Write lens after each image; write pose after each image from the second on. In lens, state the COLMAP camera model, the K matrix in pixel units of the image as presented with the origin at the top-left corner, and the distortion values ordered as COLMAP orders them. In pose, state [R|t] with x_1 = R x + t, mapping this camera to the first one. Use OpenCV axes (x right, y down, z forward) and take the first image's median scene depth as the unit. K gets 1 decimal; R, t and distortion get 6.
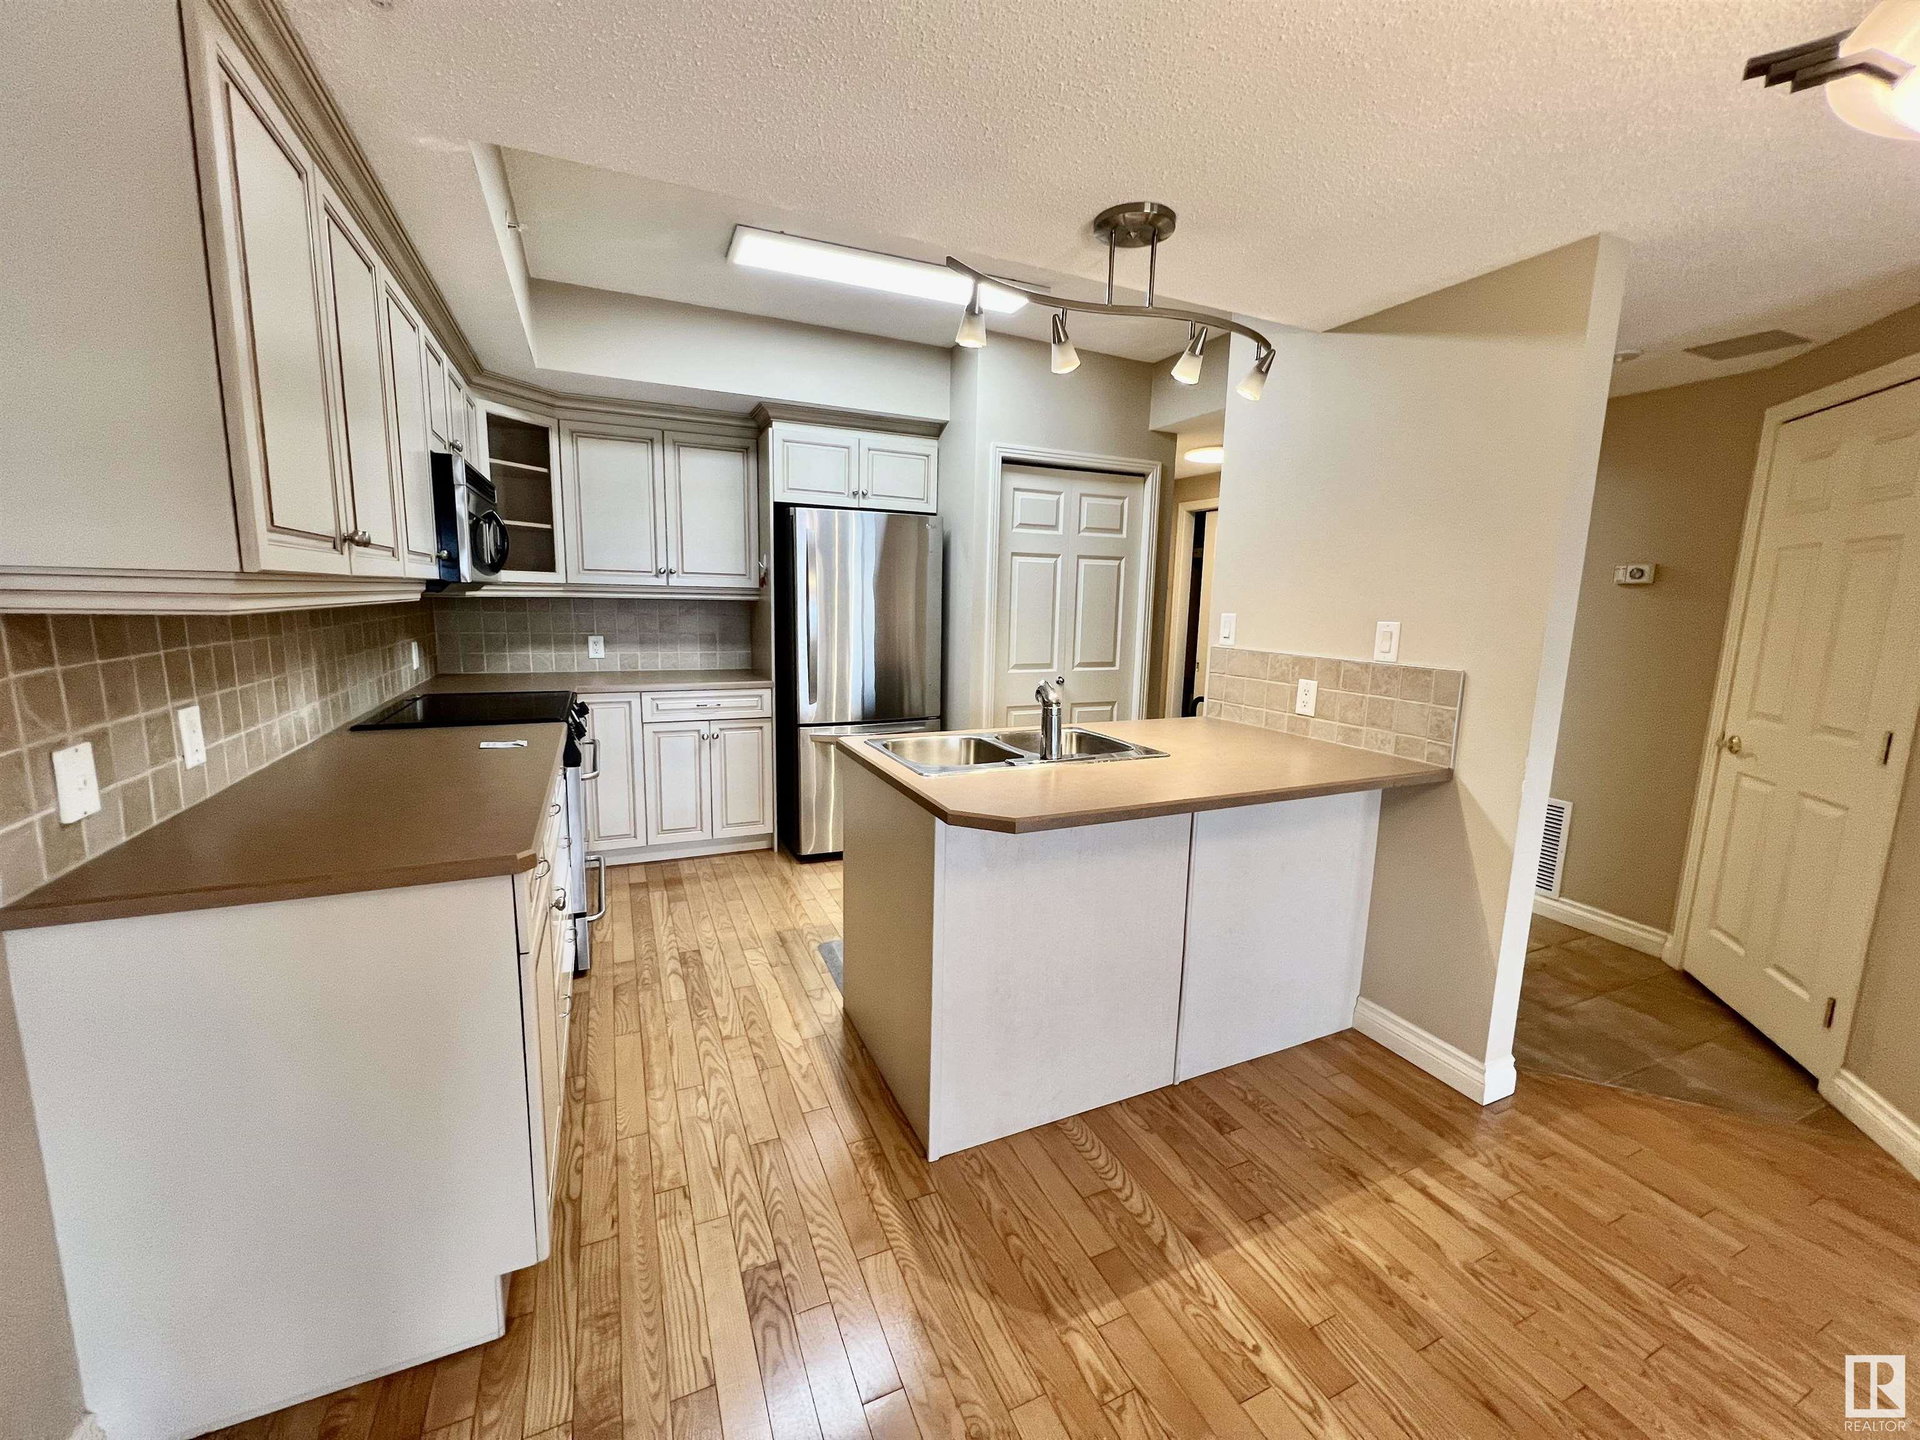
lens RADIAL K [[766.2, 0, 956.0], [0, 766.2, 715.1], [0, 0, 1]] dist [-0.000890, 0.000094]
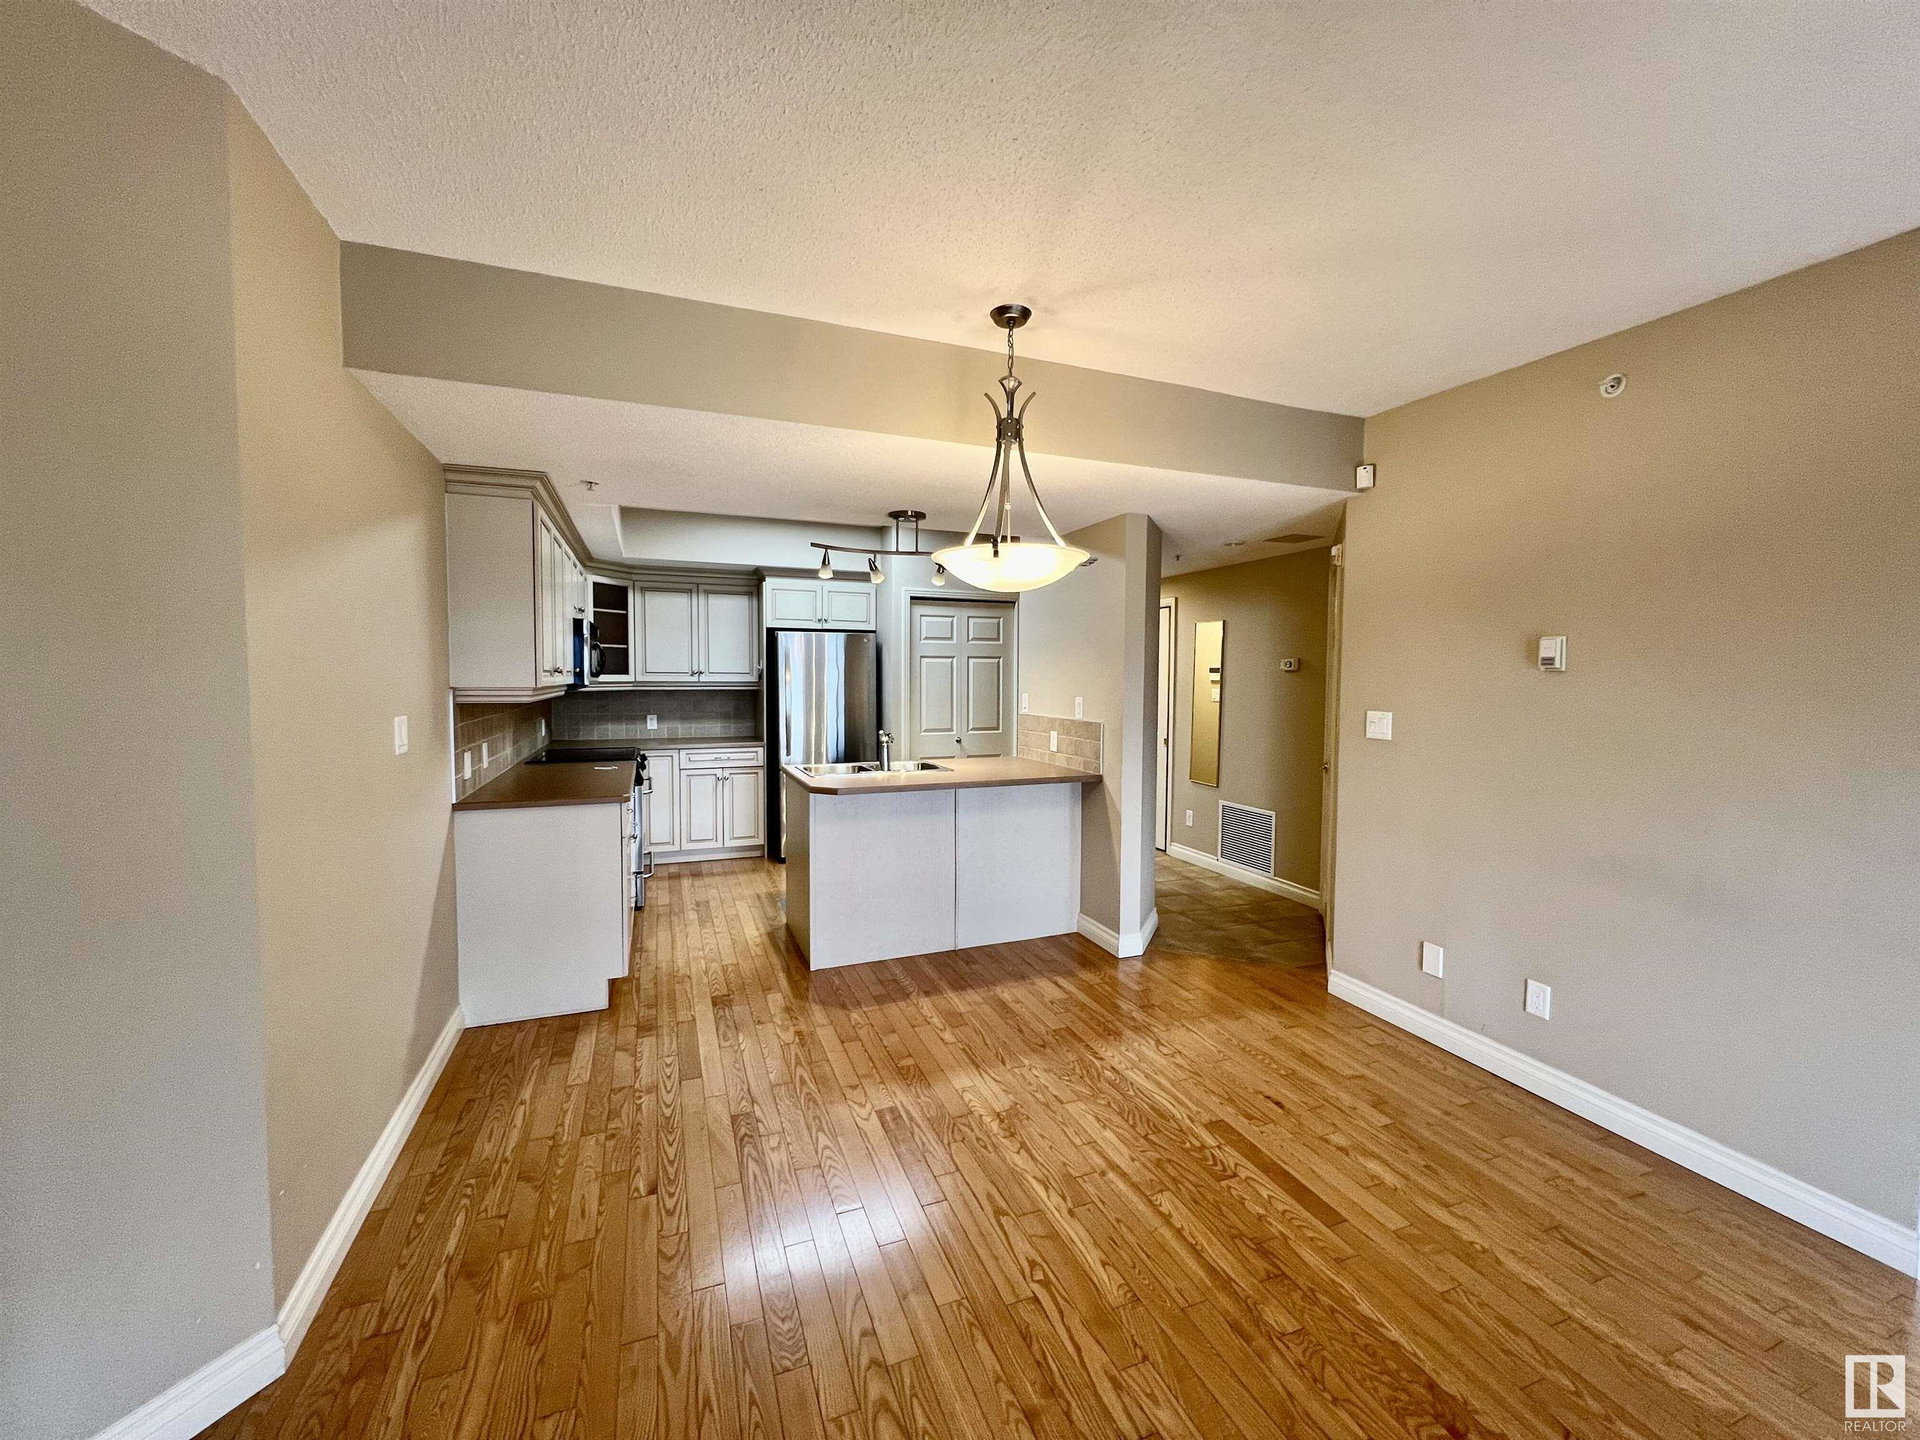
lens RADIAL K [[766.2, 0, 958.1], [0, 766.2, 715.8], [0, 0, 1]] dist [-0.001588, 0.000285]
pose [[0.998549, -0.015572, -0.051553, 0.241601], [0.010137, 0.994519, -0.104062, 0.070834], [0.052891, 0.103388, 0.993234, -0.536688]]
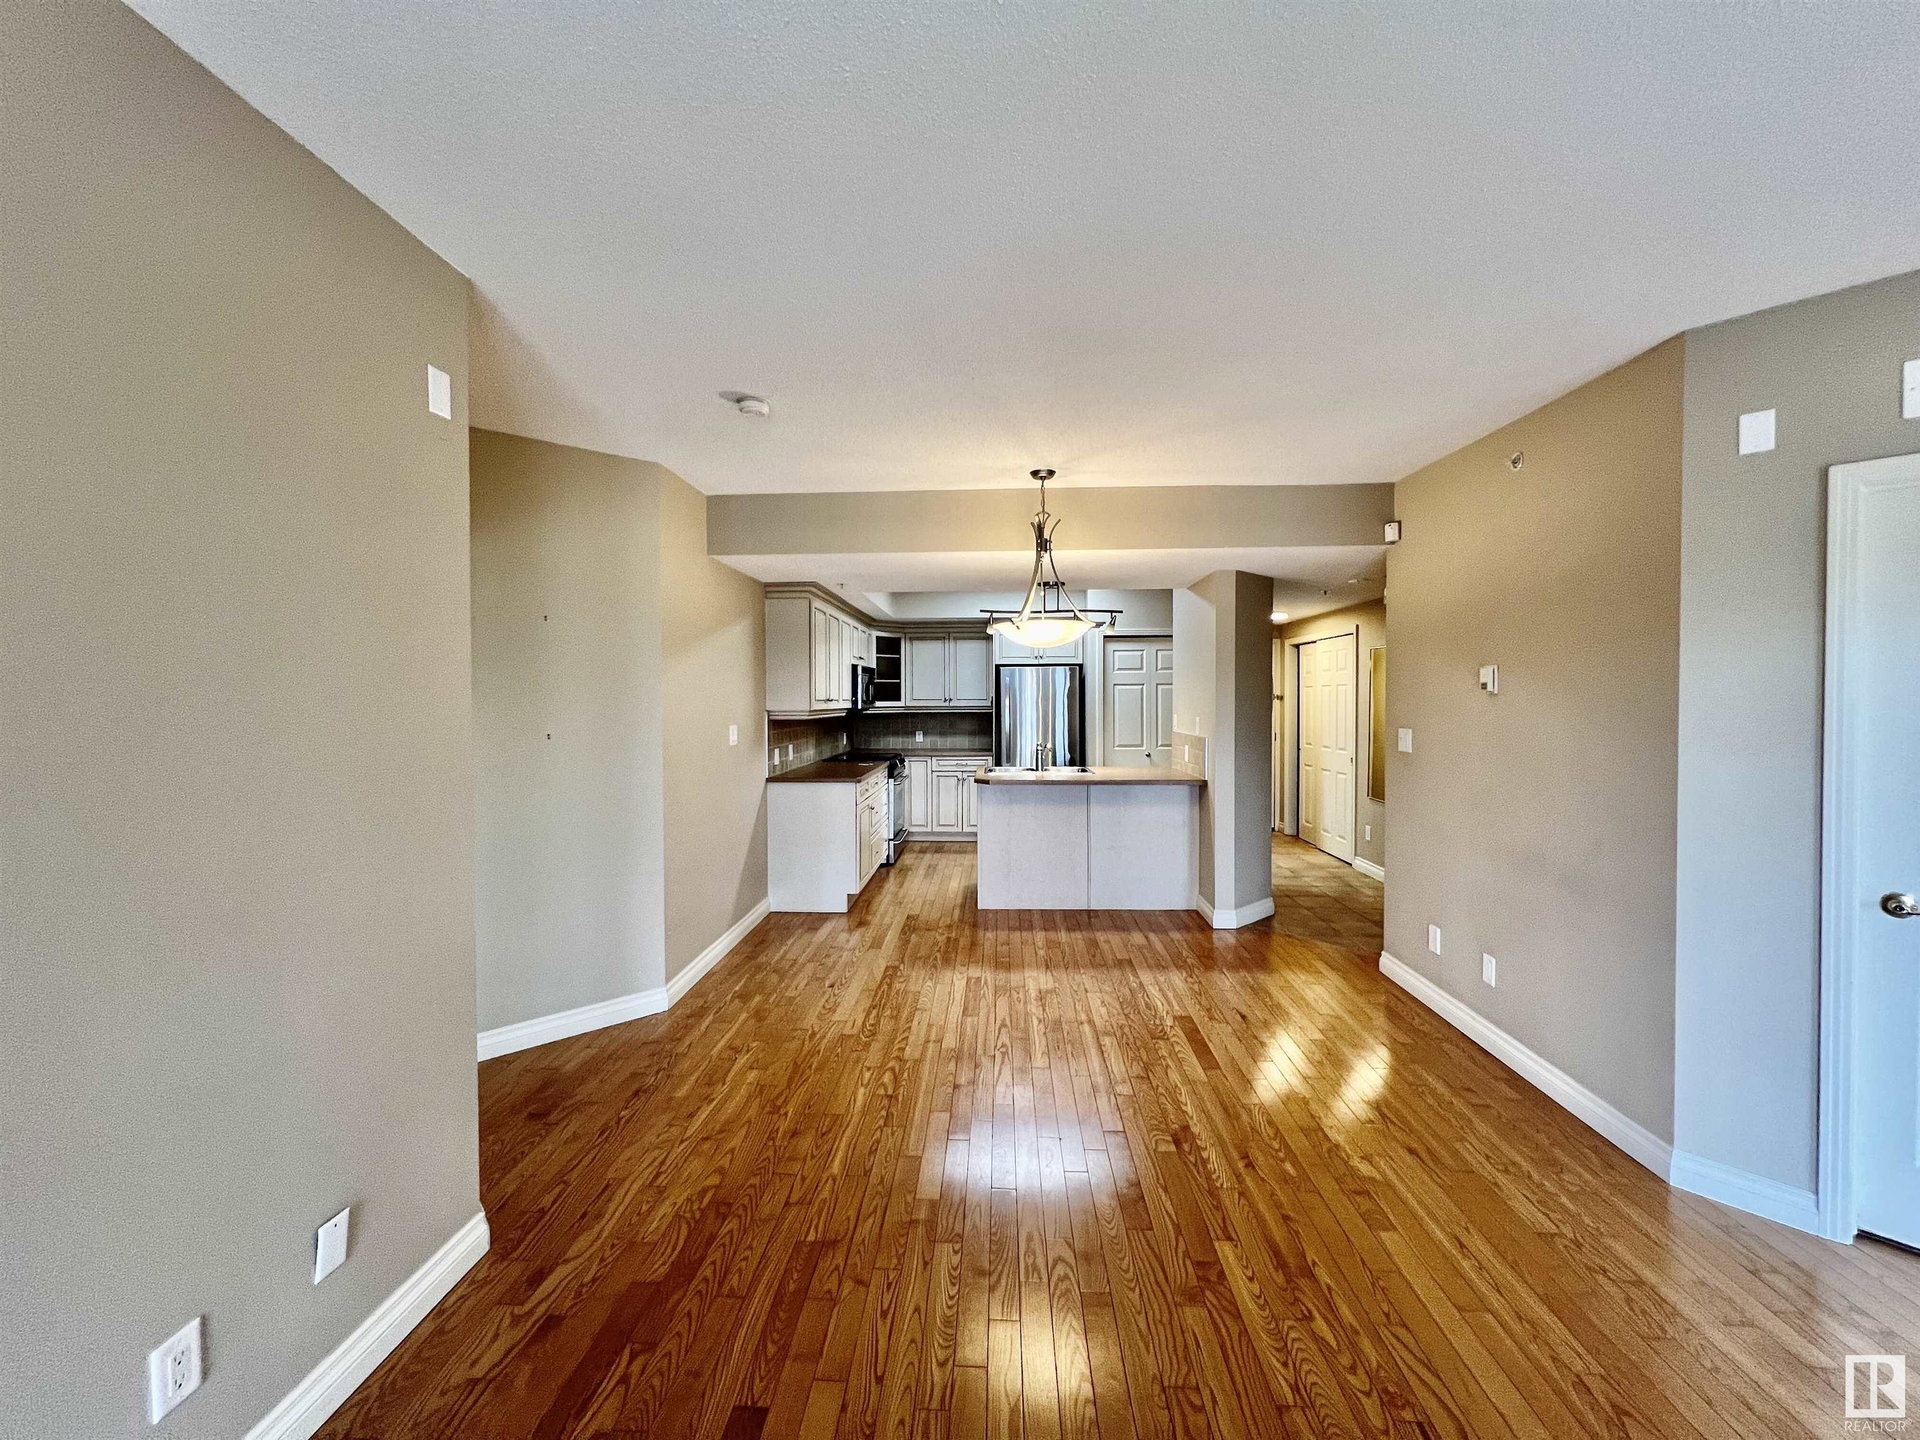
lens RADIAL K [[767.5, 0, 957.4], [0, 767.5, 714.6], [0, 0, 1]] dist [-0.002501, 0.001024]
pose [[0.885397, -0.018226, -0.464478, 0.642350], [-0.046827, 0.990651, -0.128134, 0.124570], [0.462471, 0.135200, 0.876266, -0.844528]]
